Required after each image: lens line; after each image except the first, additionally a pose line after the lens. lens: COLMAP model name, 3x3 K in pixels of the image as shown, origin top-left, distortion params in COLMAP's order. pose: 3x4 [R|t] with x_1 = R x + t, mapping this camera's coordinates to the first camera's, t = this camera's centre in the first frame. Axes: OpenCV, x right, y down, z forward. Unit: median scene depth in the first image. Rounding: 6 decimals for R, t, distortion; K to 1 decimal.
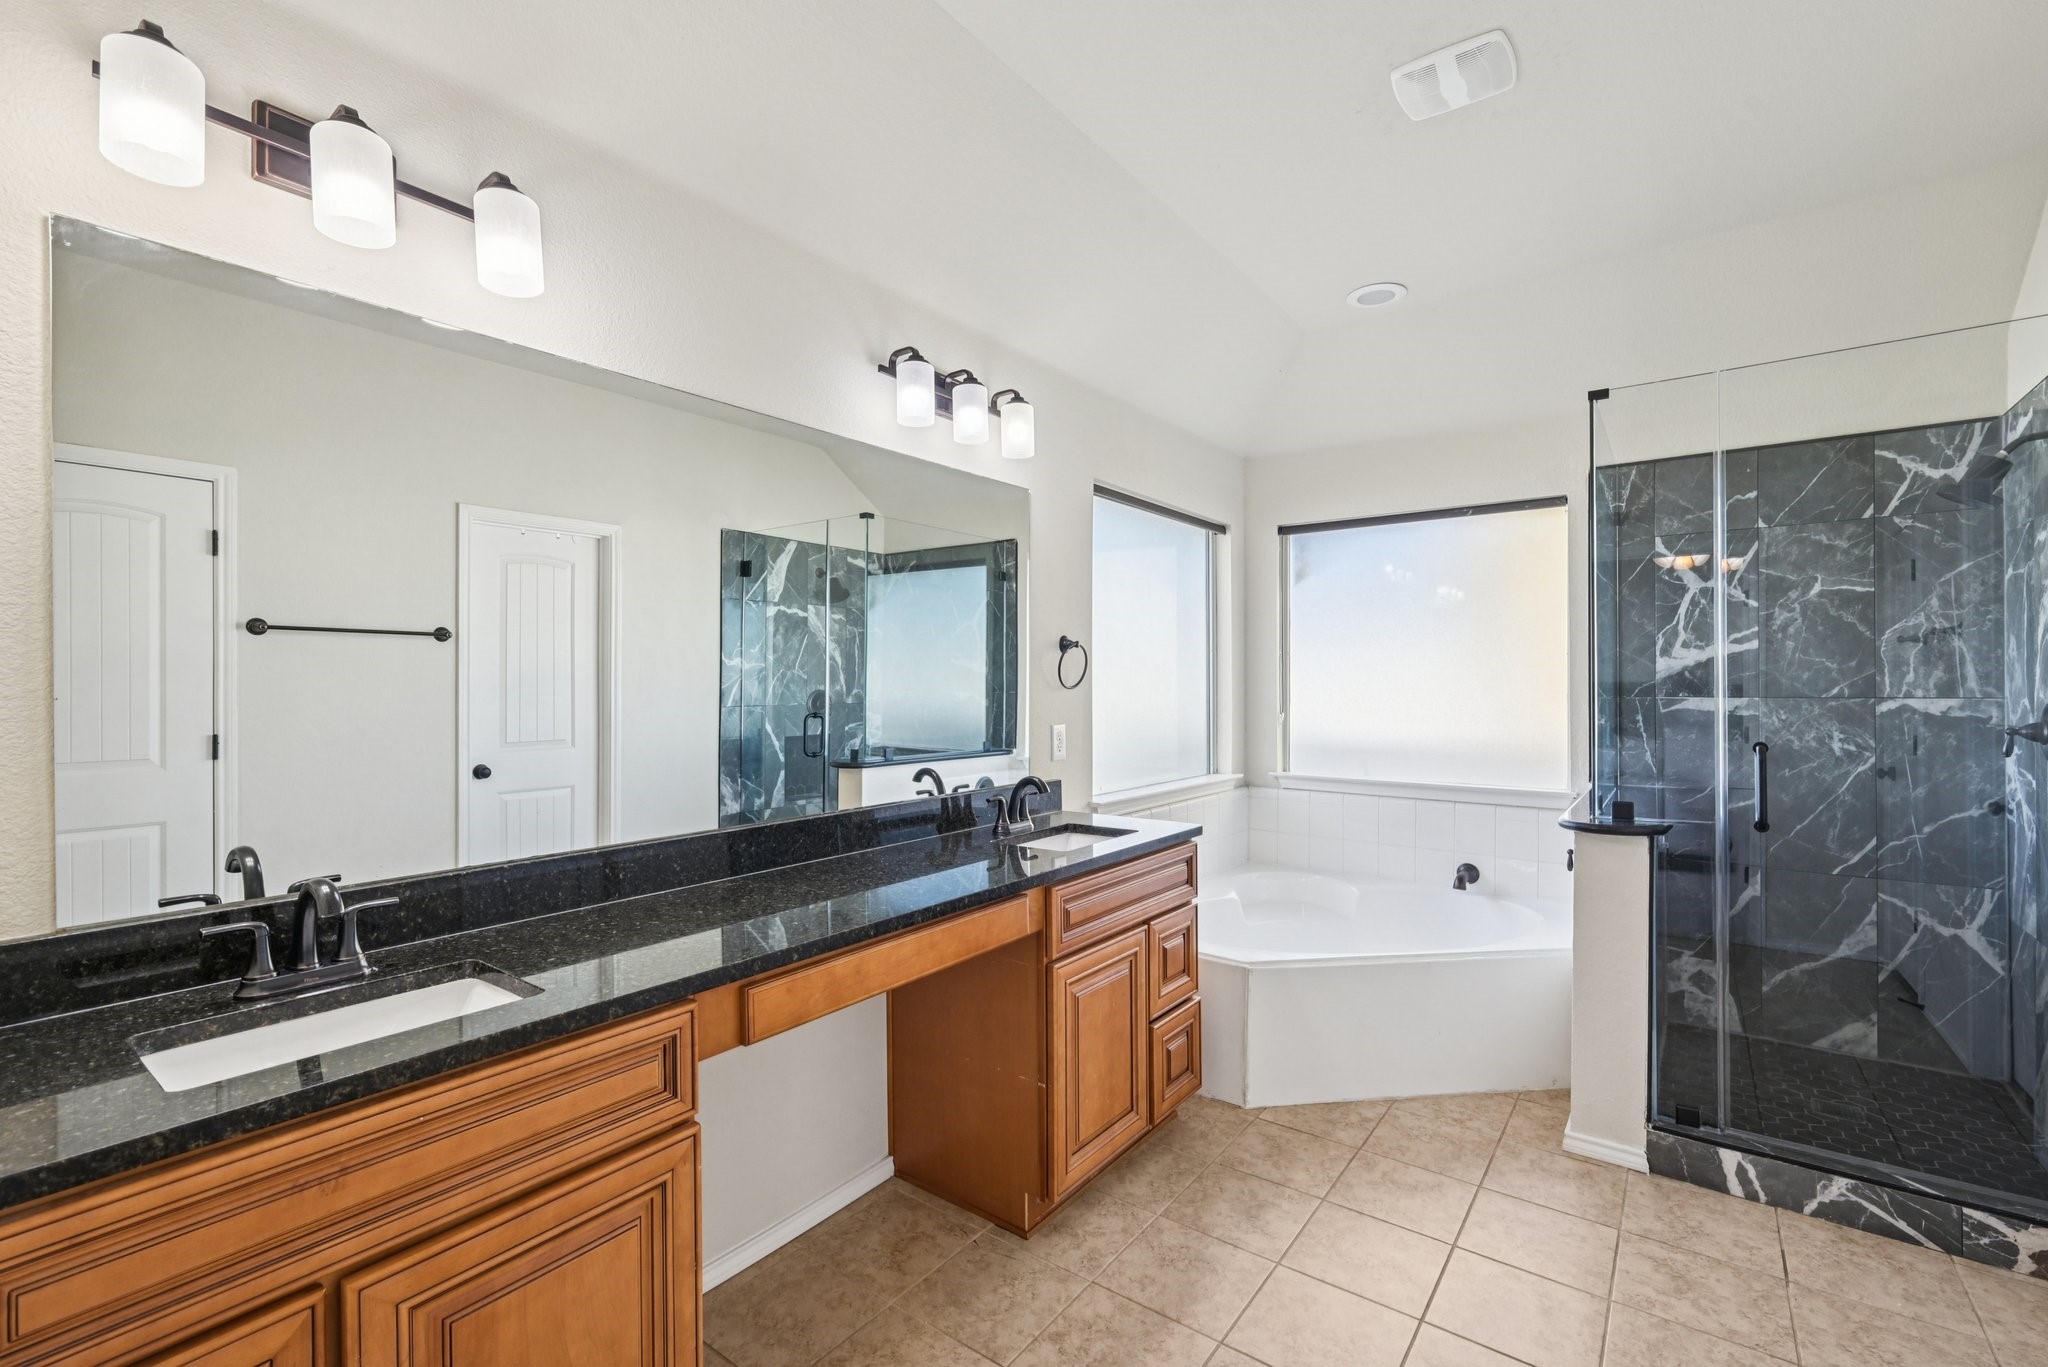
lens RADIAL K [[883.6, 0, 1024.1], [0, 883.6, 682.8], [0, 0, 1]] dist [0.000395, -0.000023]
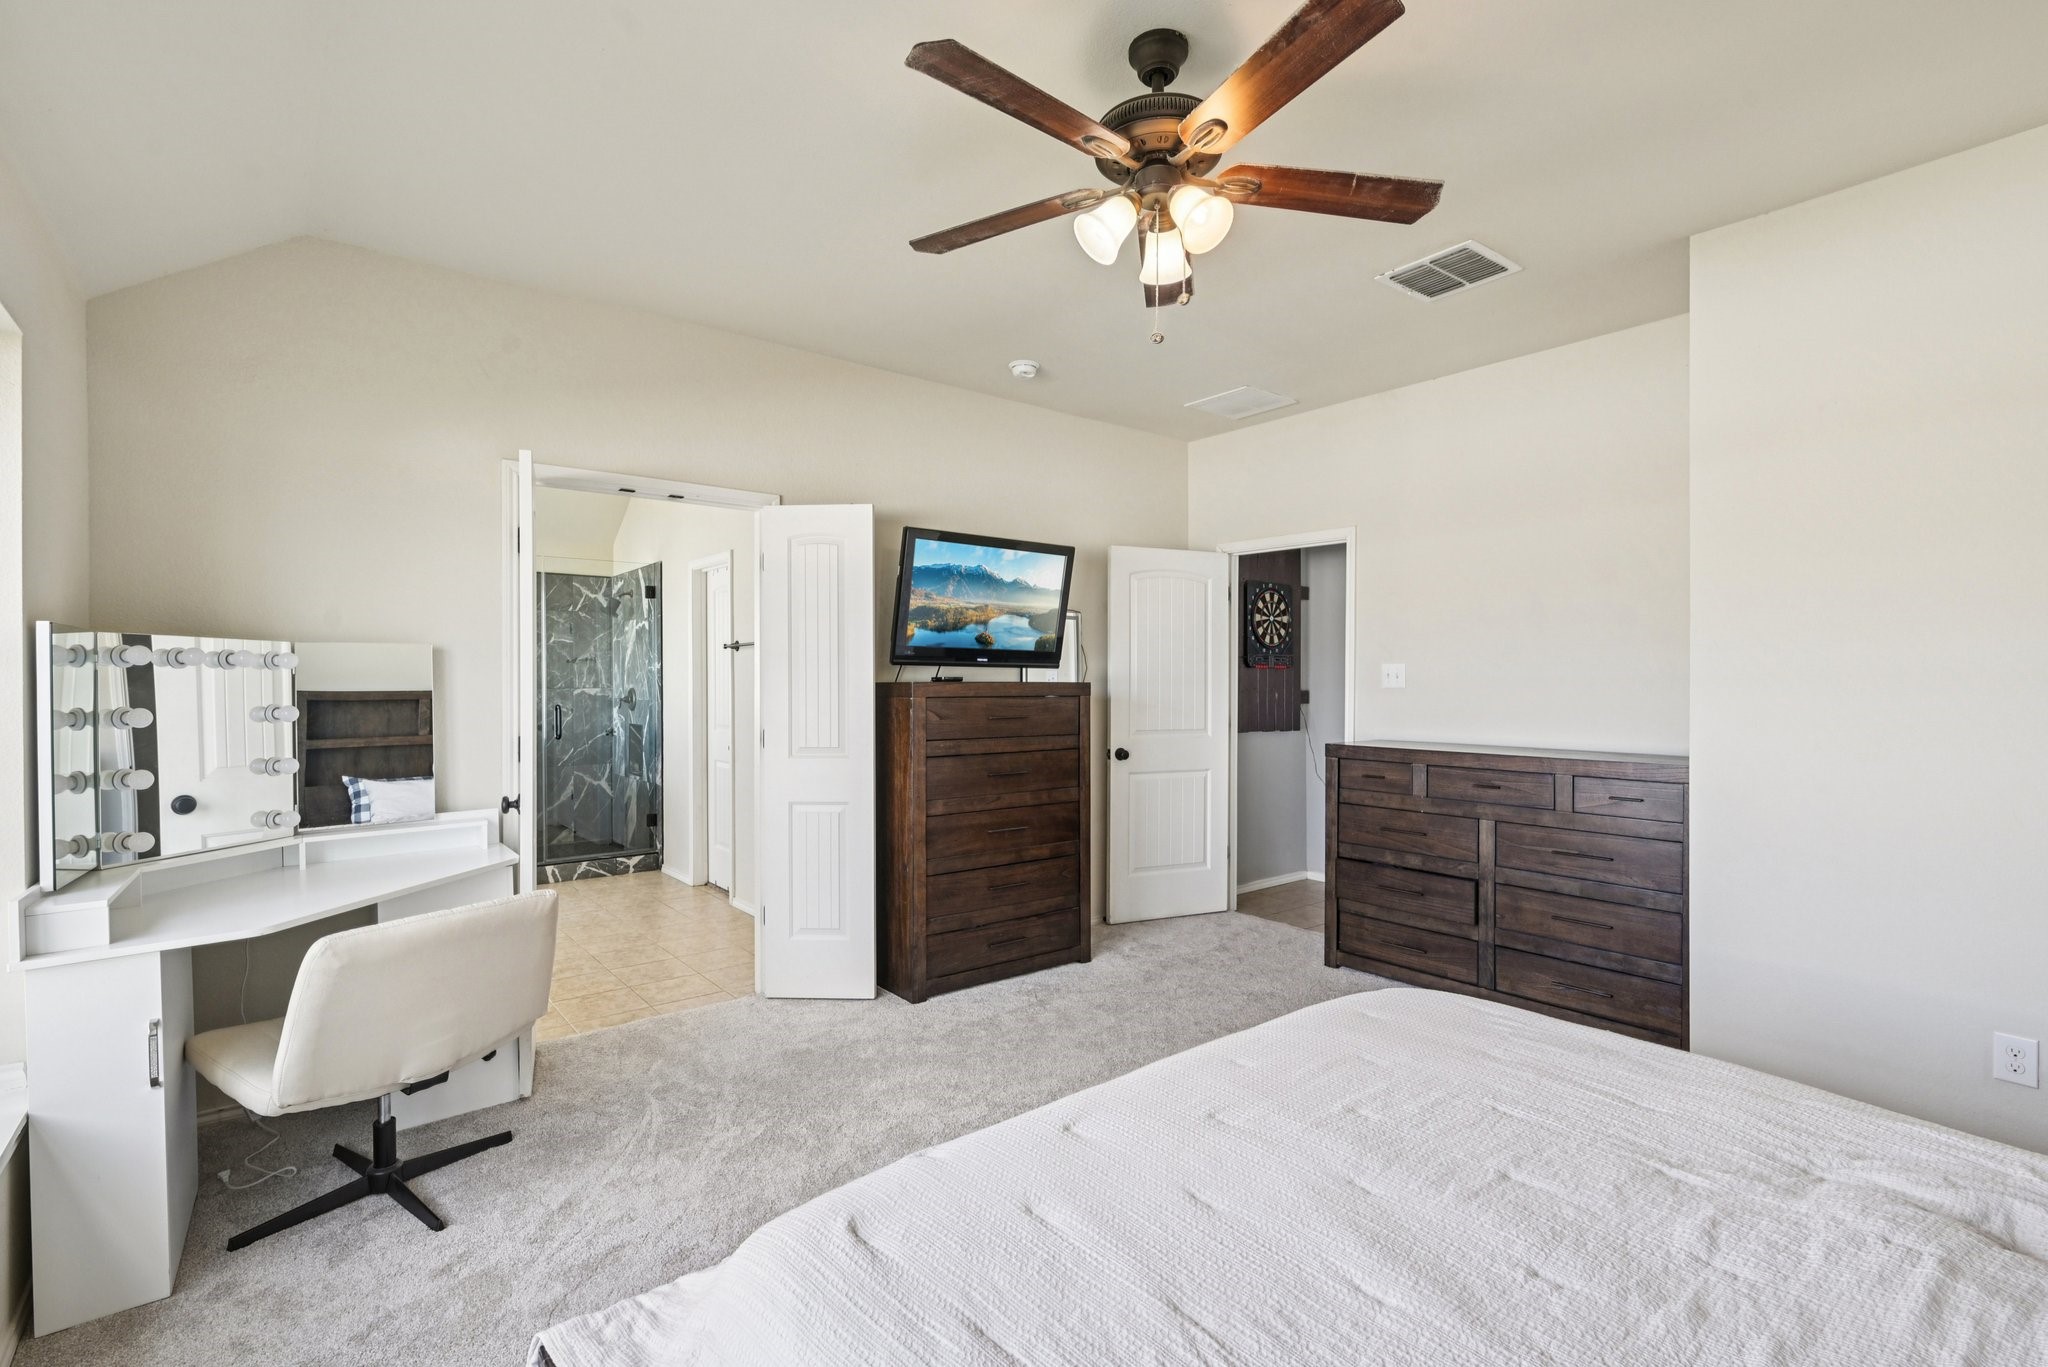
lens RADIAL K [[937.7, 0, 1024.6], [0, 937.7, 689.6], [0, 0, 1]] dist [0.000331, 0.000139]
pose [[0.235862, -0.001501, 0.971785, -1.221291], [-0.002825, 0.999994, 0.002231, 0.012387], [-0.971782, -0.003271, 0.235857, -0.781648]]
